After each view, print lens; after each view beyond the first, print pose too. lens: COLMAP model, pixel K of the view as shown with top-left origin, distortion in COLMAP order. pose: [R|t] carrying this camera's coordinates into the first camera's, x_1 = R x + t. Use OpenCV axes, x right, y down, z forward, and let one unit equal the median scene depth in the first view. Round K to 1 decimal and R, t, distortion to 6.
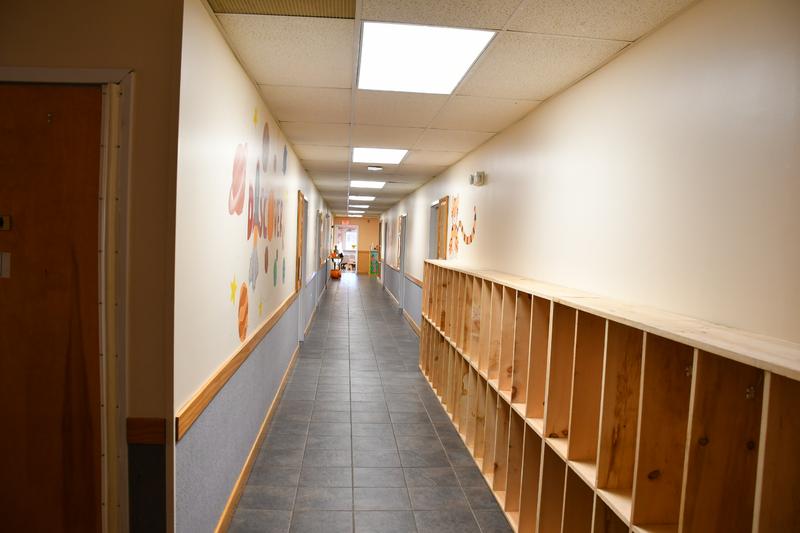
lens RADIAL K [[620.6, 0, 400.3], [0, 620.6, 268.0], [0, 0, 1]] dist [-0.069678, 0.002188]
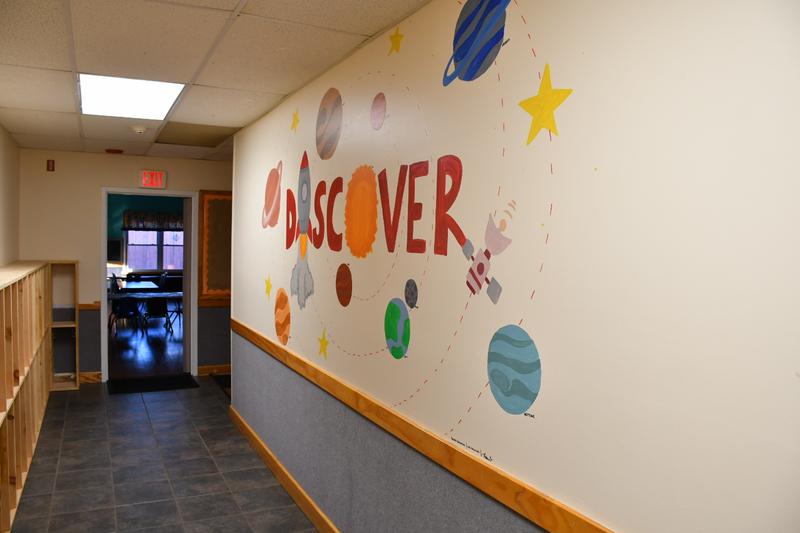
lens RADIAL K [[620.6, 0, 398.2], [0, 620.6, 268.1], [0, 0, 1]] dist [-0.069678, 0.002188]
pose [[-0.928569, -0.028406, -0.370071, -0.041638], [-0.061542, 0.995049, 0.078042, -0.107252], [0.366022, 0.095242, -0.925720, 2.063458]]
